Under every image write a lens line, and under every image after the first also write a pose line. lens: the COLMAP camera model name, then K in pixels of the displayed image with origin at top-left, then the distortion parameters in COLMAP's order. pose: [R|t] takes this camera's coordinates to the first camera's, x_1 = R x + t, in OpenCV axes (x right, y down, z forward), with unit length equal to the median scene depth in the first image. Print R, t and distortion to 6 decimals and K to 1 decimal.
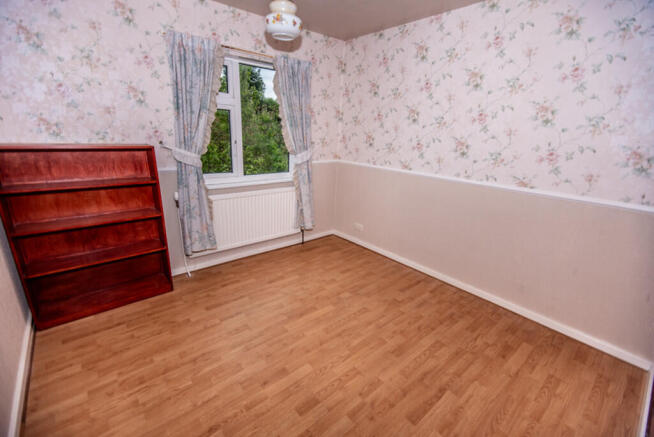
lens RADIAL K [[288.6, 0, 325.0], [0, 288.6, 220.0], [0, 0, 1]] dist [0.025483, -0.000353]
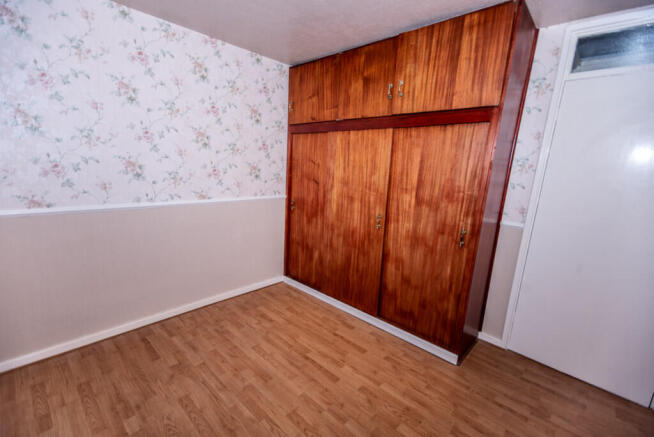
lens RADIAL K [[288.6, 0, 325.3], [0, 288.6, 219.3], [0, 0, 1]] dist [0.025483, -0.000353]
pose [[-0.099384, -0.237971, 0.966174, -0.543151], [0.248612, 0.934248, 0.255681, -0.226736], [-0.963491, 0.265614, -0.033687, 0.630859]]
